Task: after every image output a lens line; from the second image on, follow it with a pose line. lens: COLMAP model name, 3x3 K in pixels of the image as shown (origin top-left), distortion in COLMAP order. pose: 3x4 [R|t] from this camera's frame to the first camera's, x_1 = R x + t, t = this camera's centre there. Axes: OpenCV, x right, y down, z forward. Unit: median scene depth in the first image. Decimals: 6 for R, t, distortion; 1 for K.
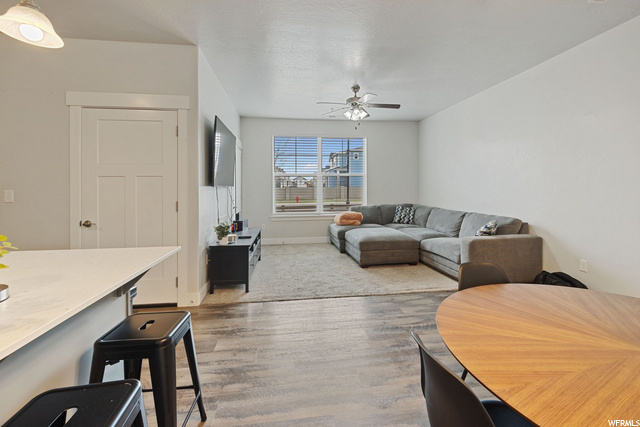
lens RADIAL K [[284.2, 0, 321.5], [0, 284.2, 183.8], [0, 0, 1]] dist [-0.000240, 0.000017]
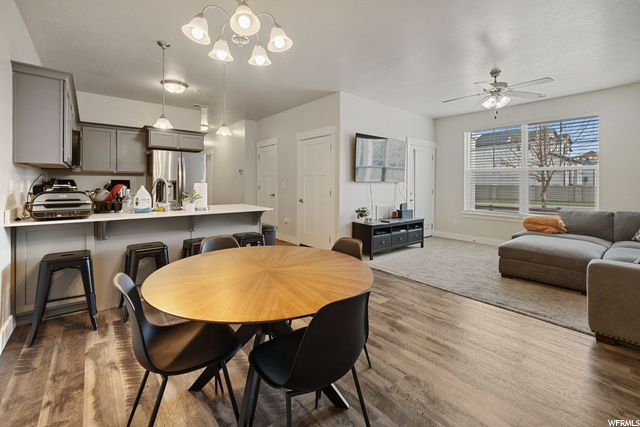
lens RADIAL K [[284.2, 0, 321.5], [0, 284.2, 183.8], [0, 0, 1]] dist [-0.000240, 0.000017]
pose [[0.519392, 0.010774, -0.854468, 0.621571], [-0.003721, 0.999940, 0.010346, 0.004454], [0.854528, -0.002195, 0.519401, 0.077947]]
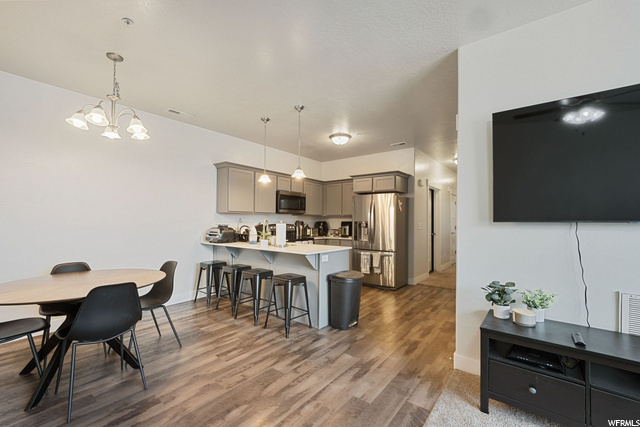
lens RADIAL K [[279.5, 0, 319.9], [0, 279.5, 222.1], [0, 0, 1]] dist [-0.000568, -0.000060]
pose [[-0.722947, 0.002870, -0.690897, 0.288442], [0.004542, 0.999990, -0.000598, 0.008362], [0.690888, -0.003570, -0.722953, 0.968274]]
